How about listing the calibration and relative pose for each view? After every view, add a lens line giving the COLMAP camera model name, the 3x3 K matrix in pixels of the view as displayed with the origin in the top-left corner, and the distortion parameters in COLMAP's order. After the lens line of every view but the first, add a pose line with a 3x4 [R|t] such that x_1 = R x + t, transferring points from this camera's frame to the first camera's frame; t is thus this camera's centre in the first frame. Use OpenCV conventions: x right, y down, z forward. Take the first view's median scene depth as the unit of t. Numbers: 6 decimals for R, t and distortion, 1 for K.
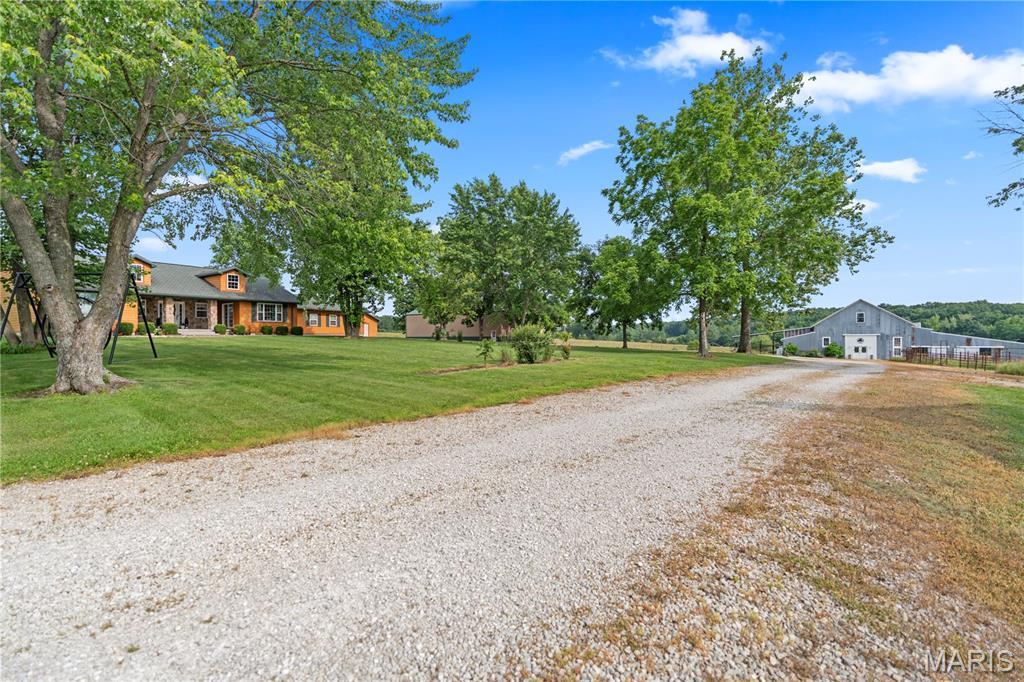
lens RADIAL K [[467.2, 0, 512.0], [0, 467.2, 341.0], [0, 0, 1]] dist [-0.000121, 0.000023]
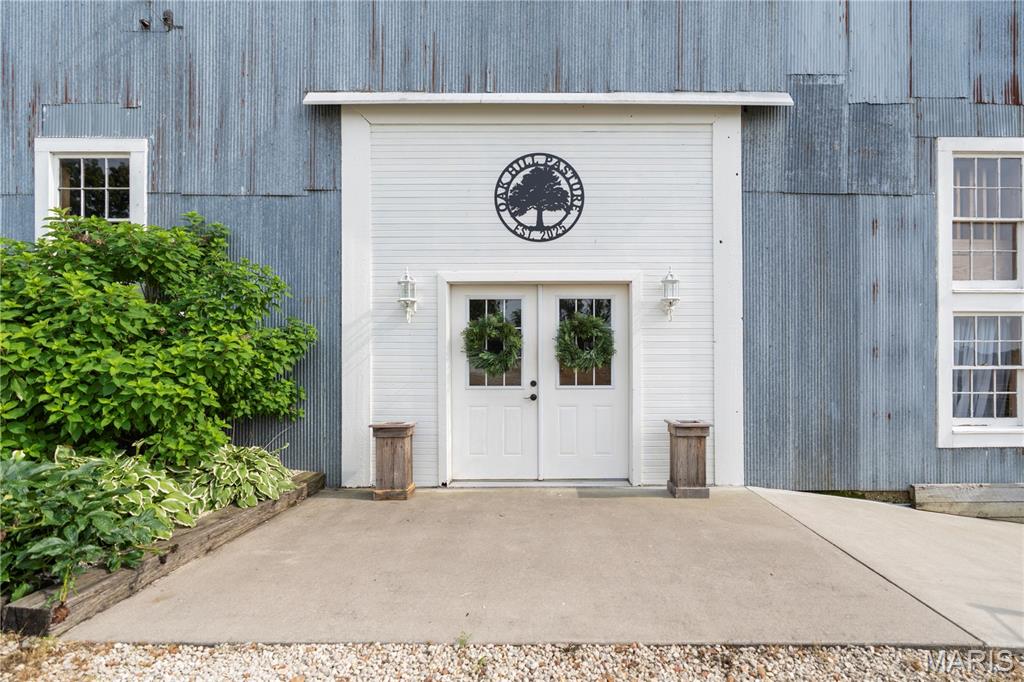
lens RADIAL K [[471.0, 0, 563.5], [0, 471.0, 343.5], [0, 0, 1]] dist [-0.000570, 0.000279]
pose [[0.832824, 0.001975, 0.553534, 0.705790], [0.002990, 0.999963, -0.008067, 0.019518], [-0.553530, 0.008374, 0.832787, 0.935448]]
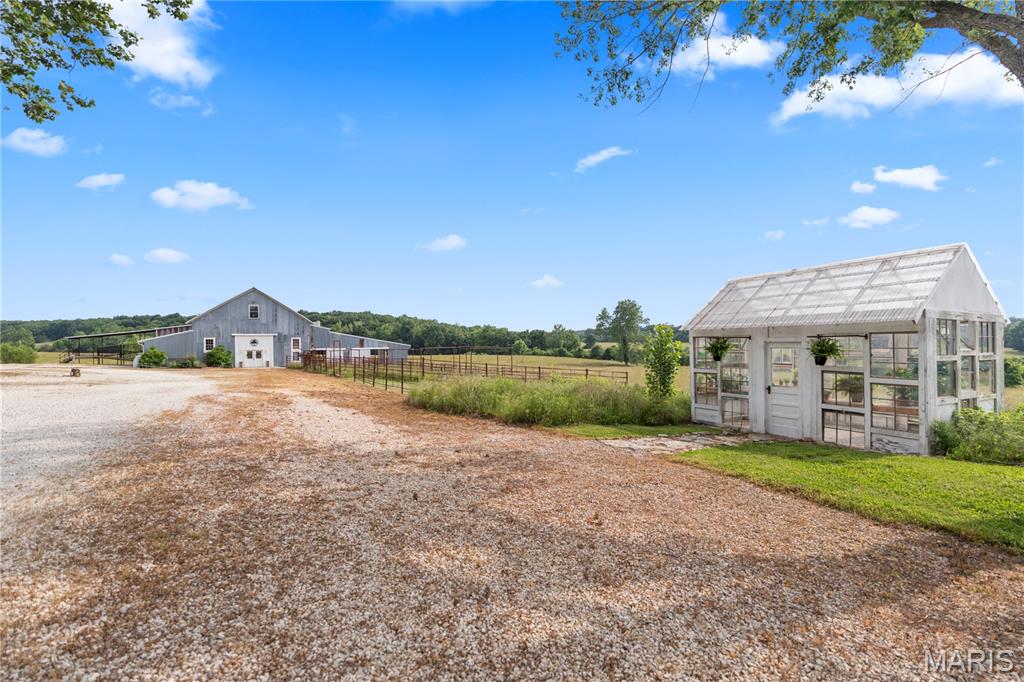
lens RADIAL K [[467.2, 0, 512.0], [0, 467.2, 341.0], [0, 0, 1]] dist [-0.000121, 0.000023]
pose [[0.463653, -0.003089, 0.886011, 0.269252], [0.009922, 0.999949, -0.001707, 0.002027], [-0.885961, 0.009582, 0.463660, 0.280942]]
